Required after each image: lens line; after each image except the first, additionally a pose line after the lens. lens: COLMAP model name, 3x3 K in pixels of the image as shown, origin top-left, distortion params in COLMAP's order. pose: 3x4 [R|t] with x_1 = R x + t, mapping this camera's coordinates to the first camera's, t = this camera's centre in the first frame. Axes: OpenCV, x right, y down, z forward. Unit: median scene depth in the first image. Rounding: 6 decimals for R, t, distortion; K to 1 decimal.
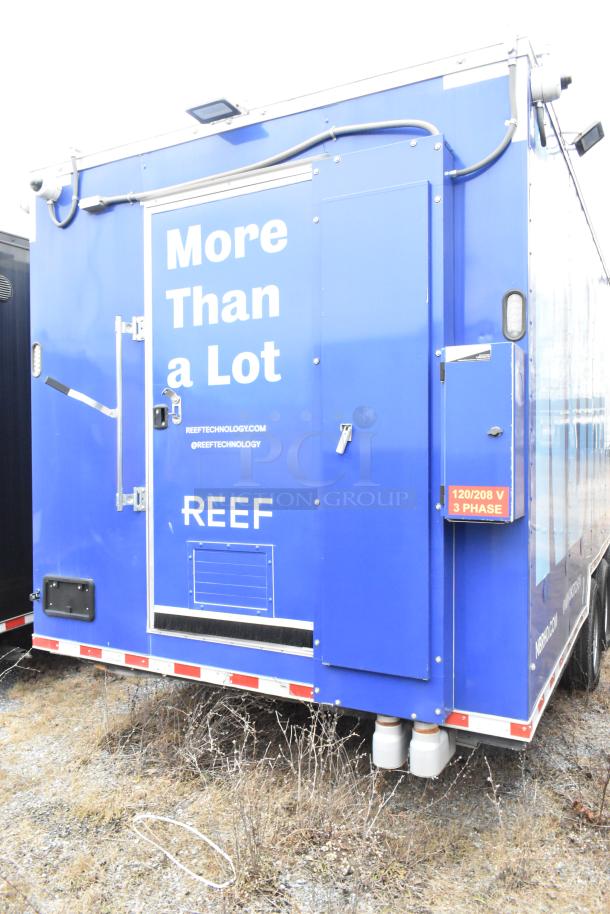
lens RADIAL K [[696.3, 0, 305.0], [0, 696.3, 457.0], [0, 0, 1]] dist [-0.013354, -0.002033]
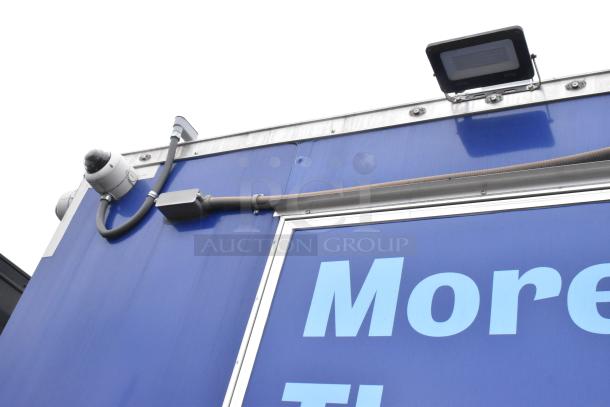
lens RADIAL K [[685.4, 0, 305.0], [0, 685.4, 203.5], [0, 0, 1]] dist [0.000101, 0.000073]
pose [[0.973437, 0.206082, -0.099756, -0.172133], [-0.224657, 0.775688, -0.589777, -0.082121], [-0.044163, 0.596521, 0.801381, 0.612027]]
